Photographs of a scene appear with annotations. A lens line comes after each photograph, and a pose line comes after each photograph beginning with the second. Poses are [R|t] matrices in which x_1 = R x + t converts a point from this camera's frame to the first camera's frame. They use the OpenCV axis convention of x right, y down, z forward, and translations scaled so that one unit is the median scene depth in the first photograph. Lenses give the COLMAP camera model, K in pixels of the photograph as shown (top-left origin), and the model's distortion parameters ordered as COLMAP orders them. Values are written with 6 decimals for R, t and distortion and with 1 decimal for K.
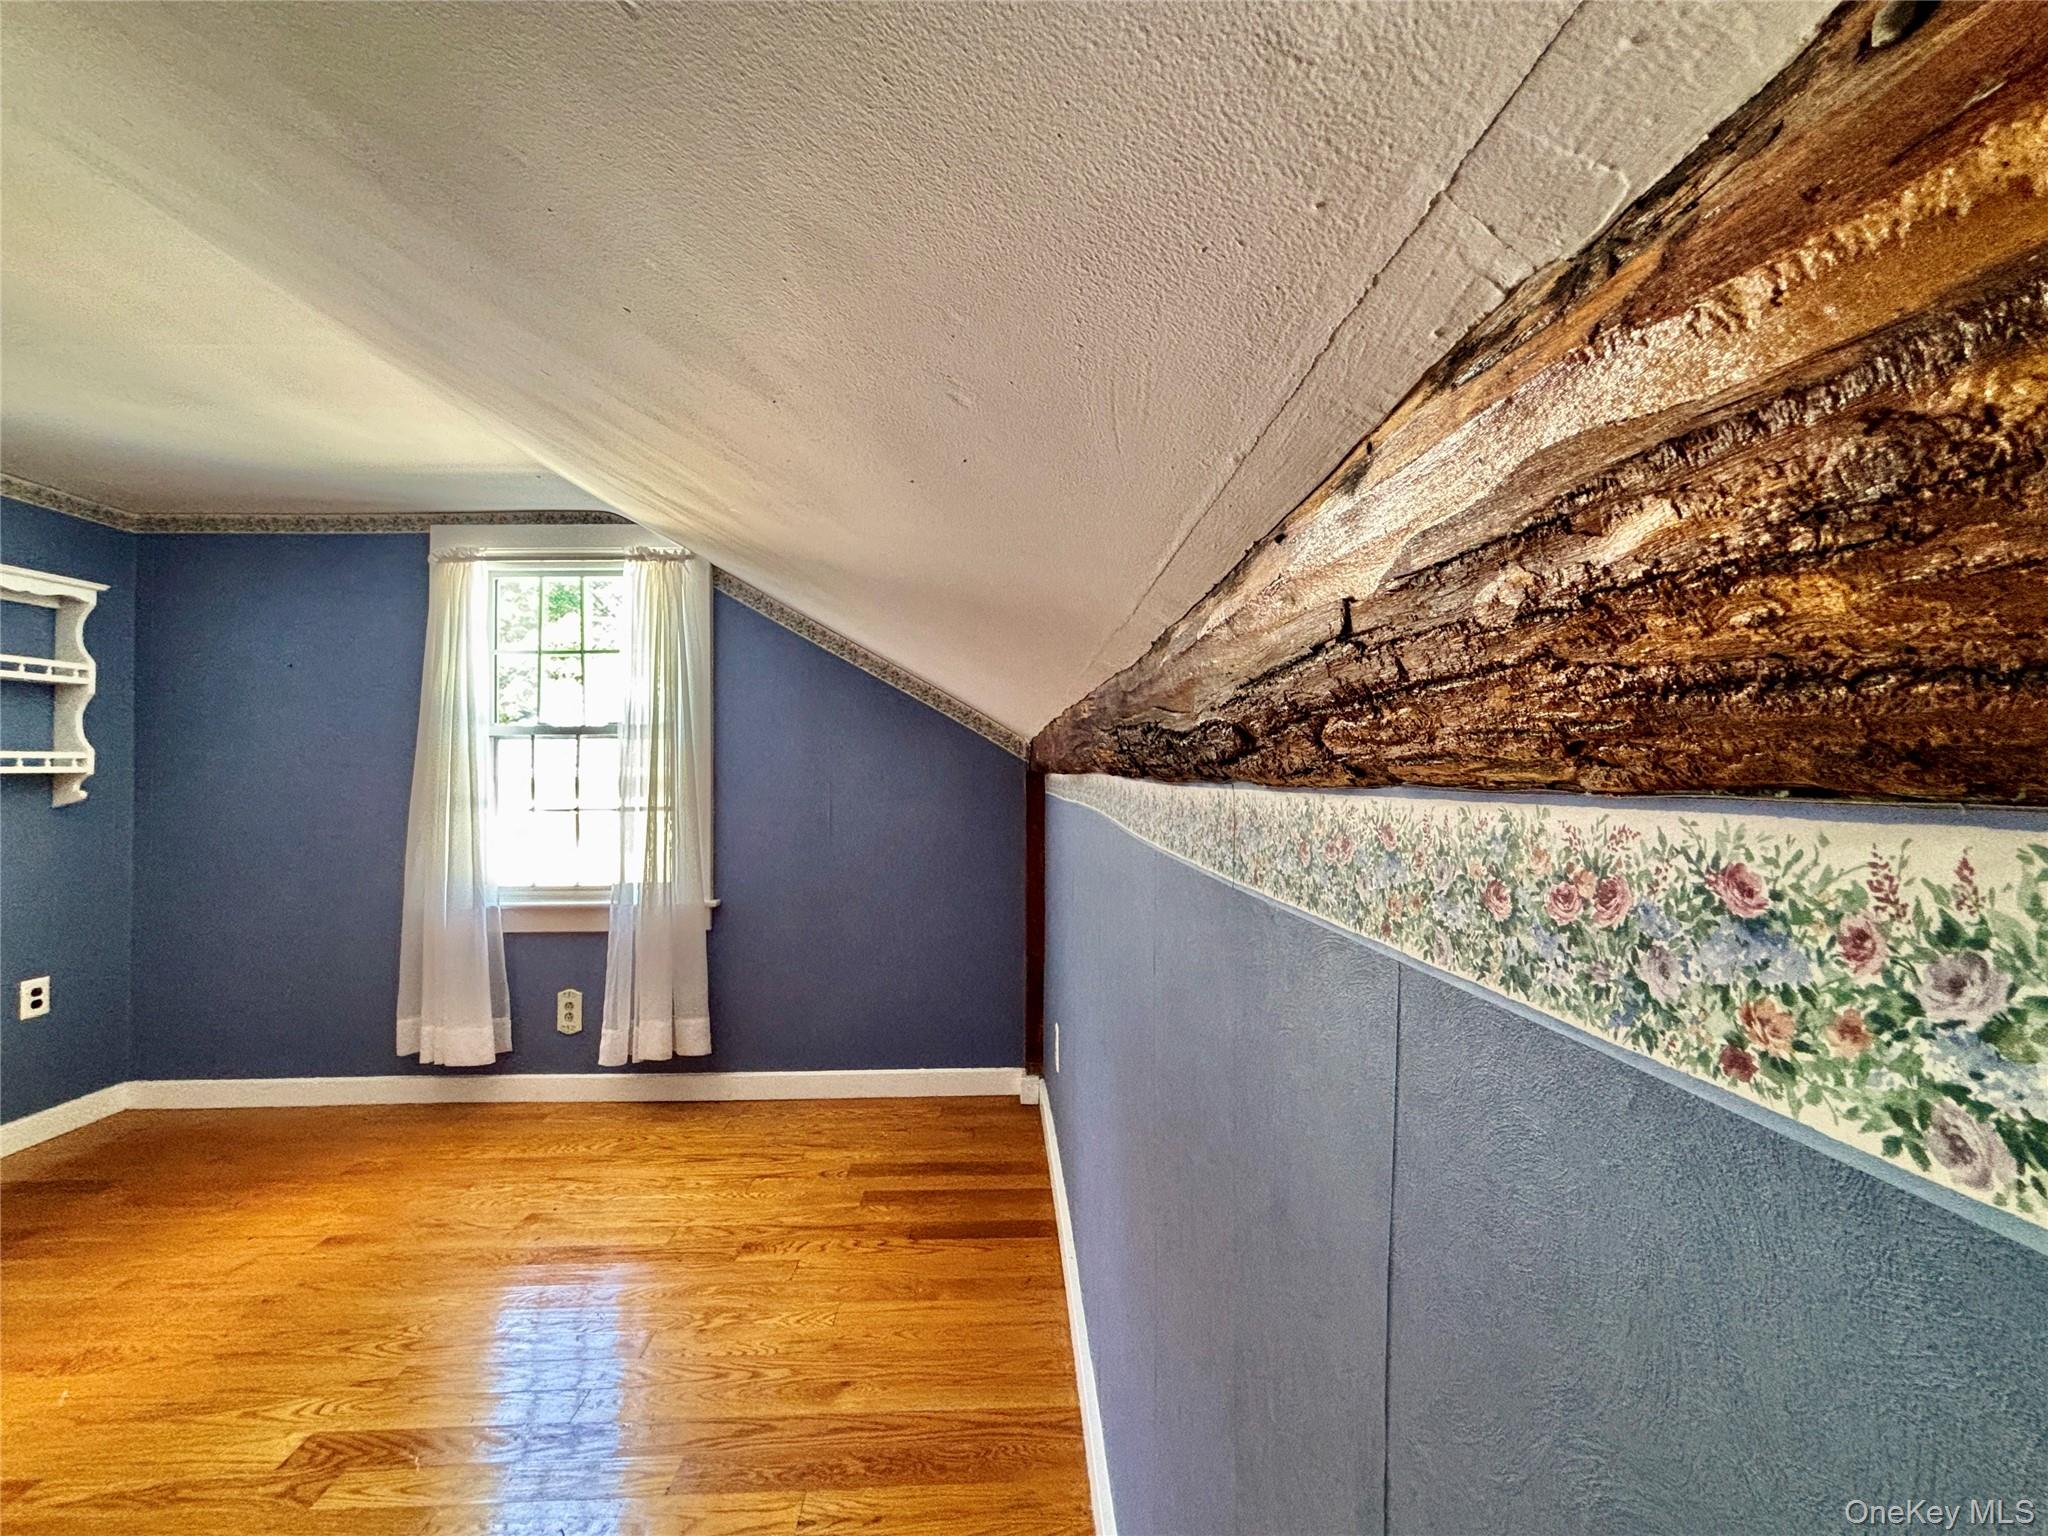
lens RADIAL K [[829.0, 0, 1024.9], [0, 829.0, 762.5], [0, 0, 1]] dist [-0.001444, -0.000120]
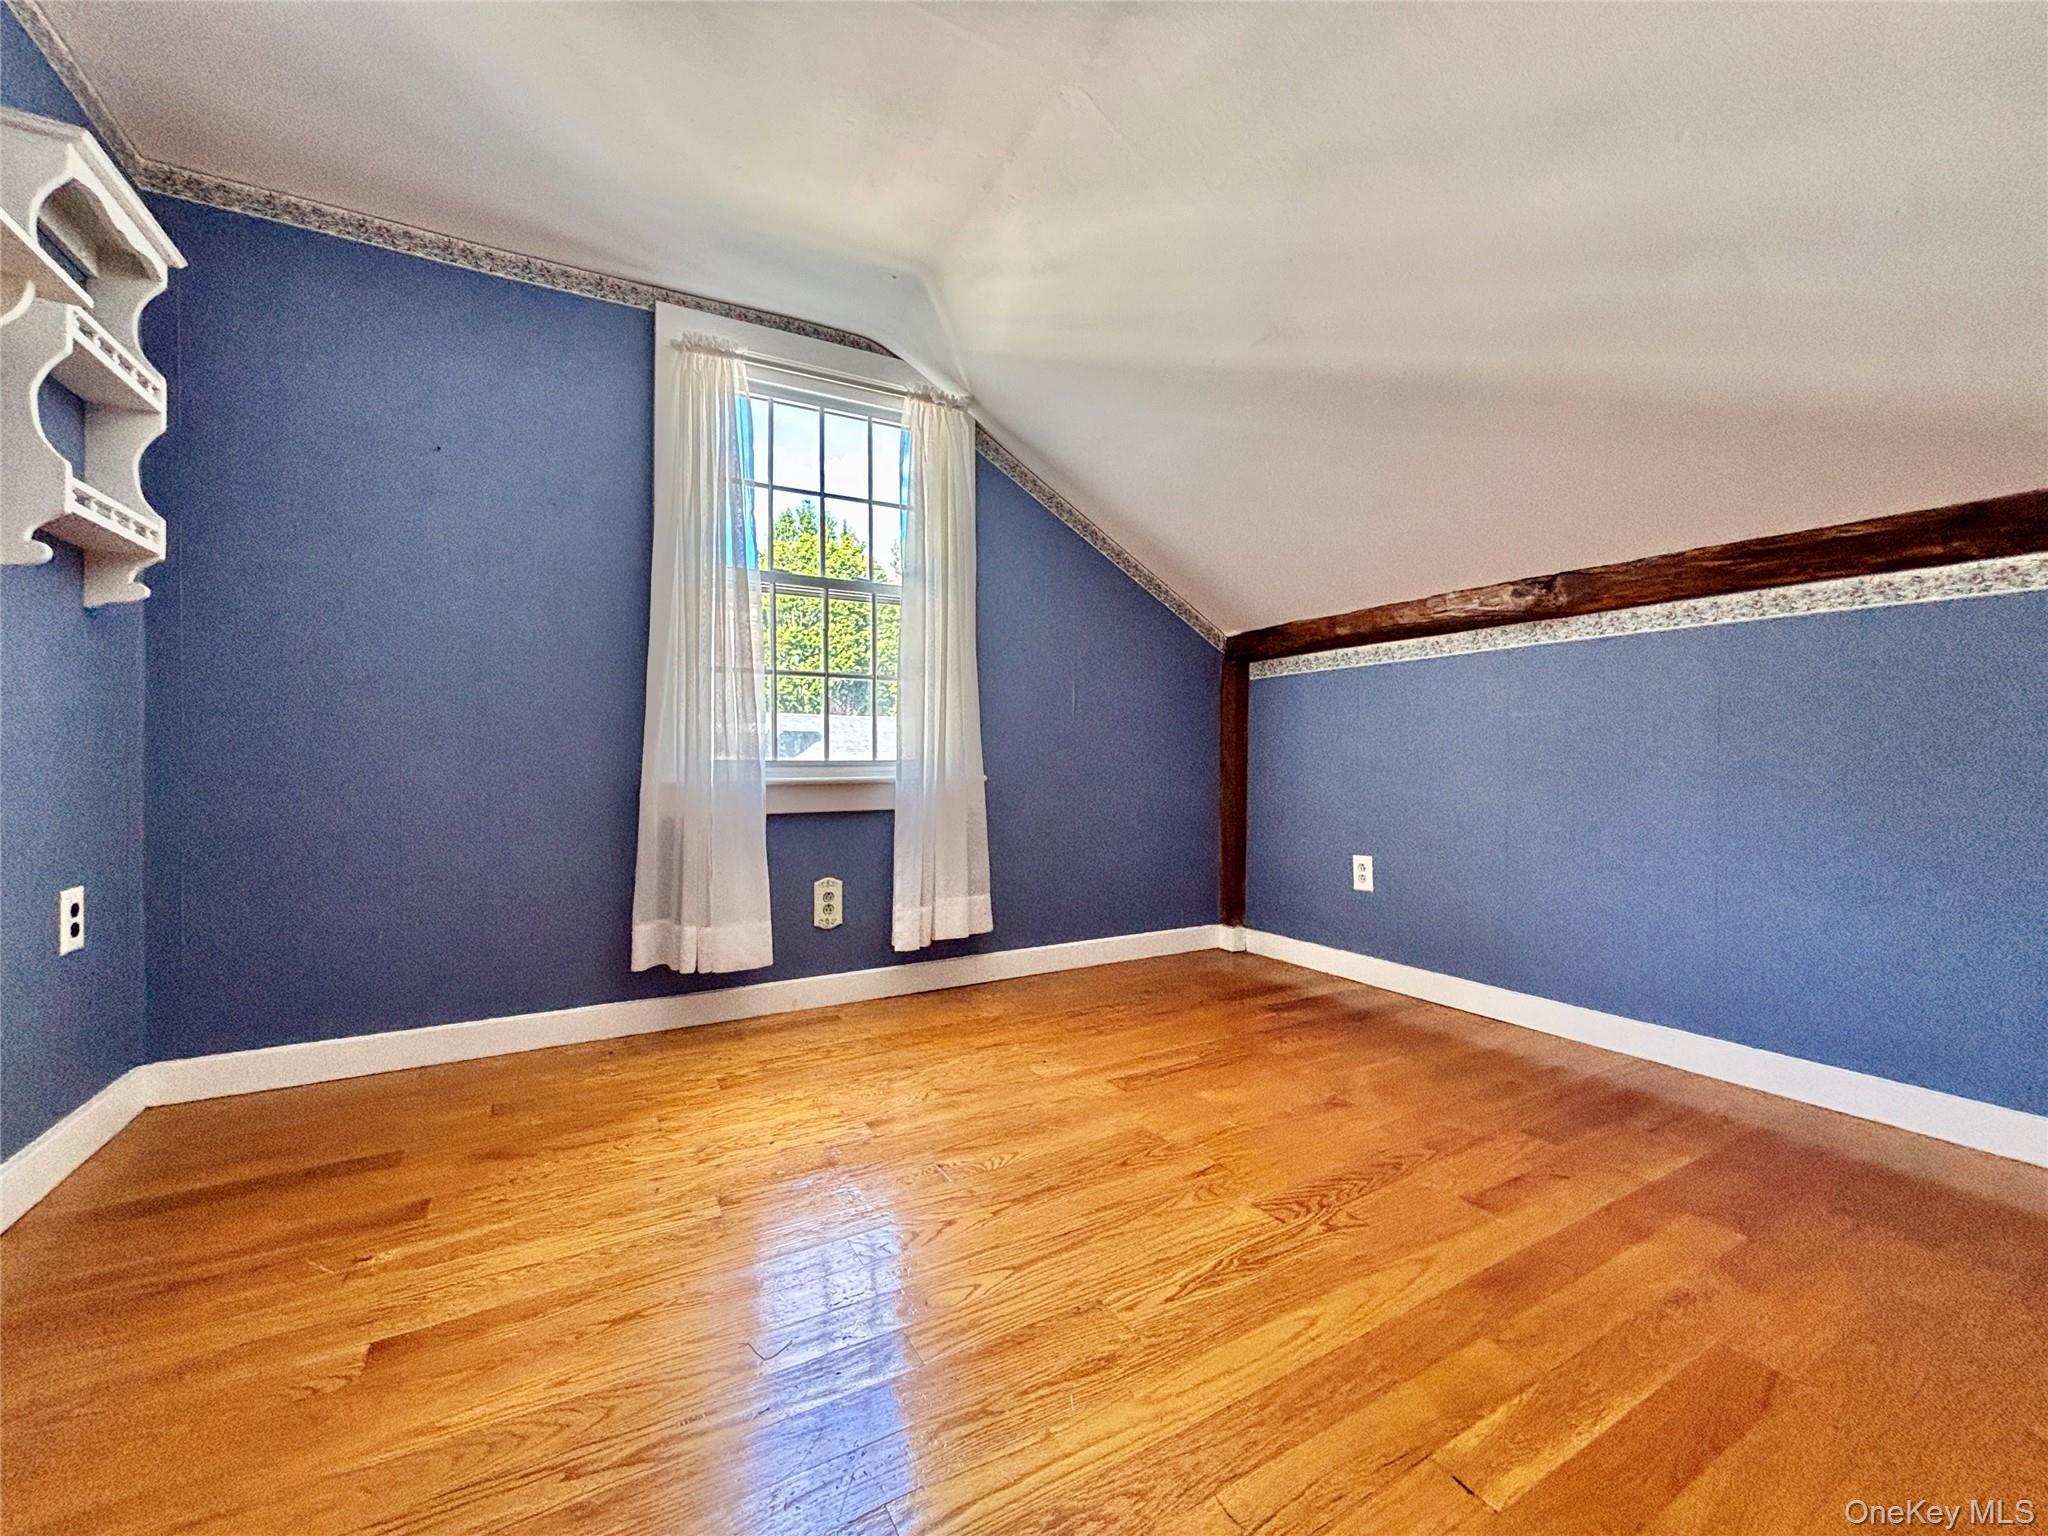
lens RADIAL K [[829.0, 0, 1024.0], [0, 829.0, 768.0], [0, 0, 1]] dist [-0.002447, -0.000391]
pose [[0.884216, 0.000725, 0.467078, -0.807600], [-0.010051, 0.999797, 0.017475, 0.146134], [-0.466971, -0.020146, 0.884043, 0.138270]]
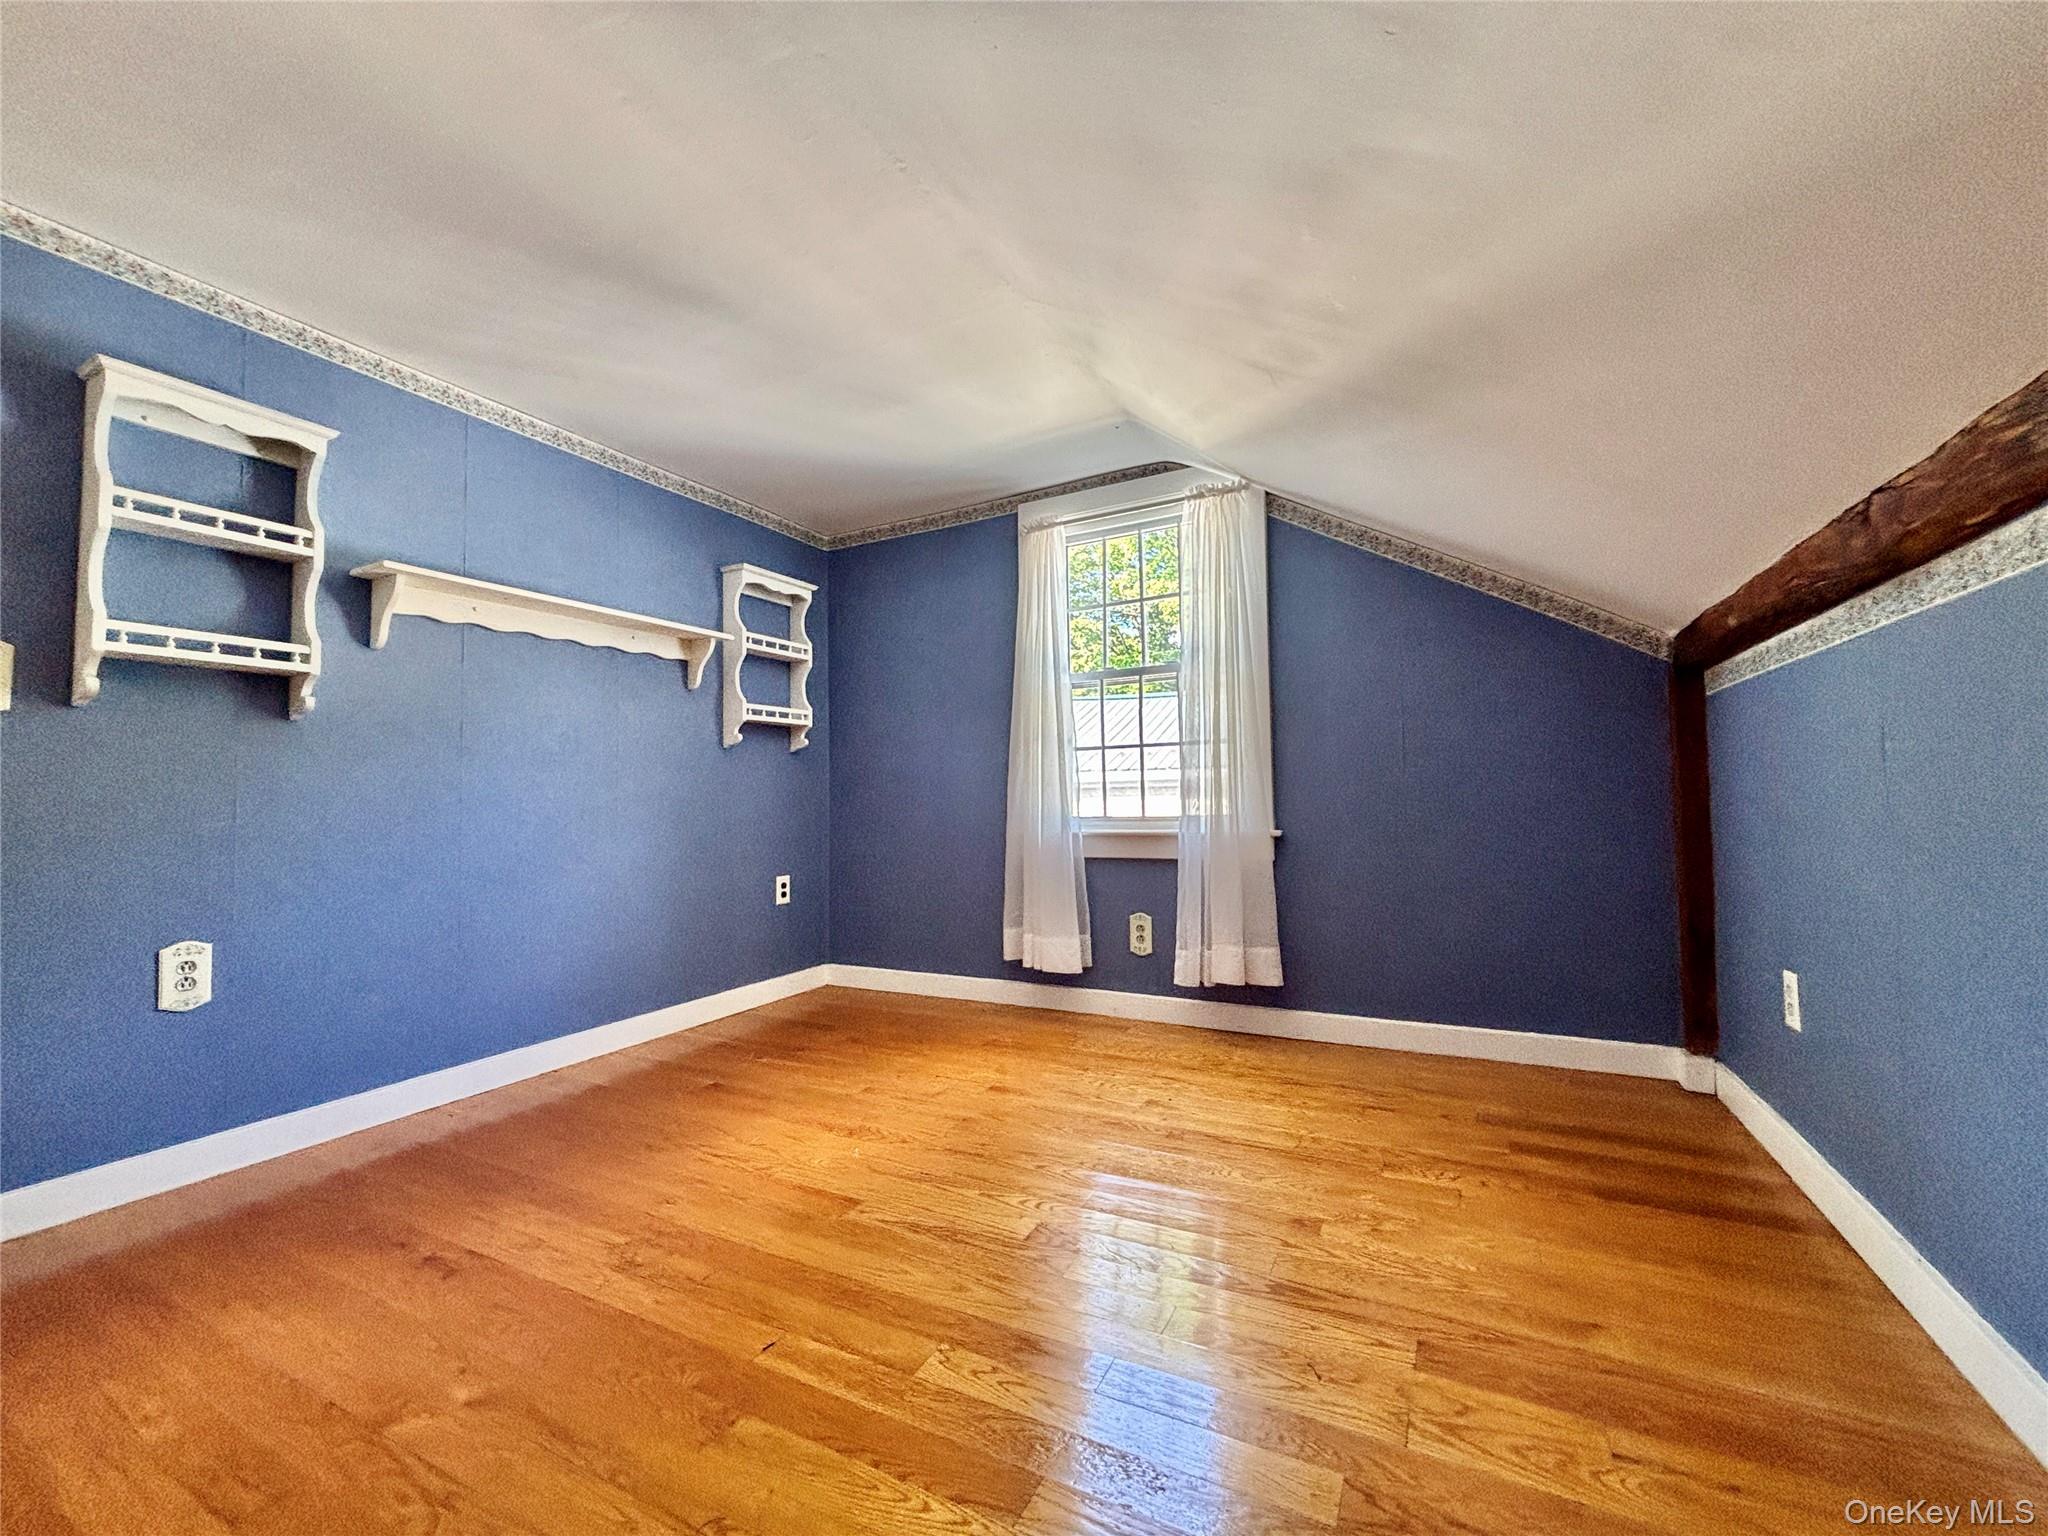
lens RADIAL K [[829.0, 0, 1024.9], [0, 829.0, 762.5], [0, 0, 1]] dist [-0.001444, -0.000120]
pose [[0.871044, -0.031280, -0.490209, -0.160374], [0.017926, 0.999330, -0.031914, 0.116739], [0.490879, 0.019011, 0.871021, -0.000363]]
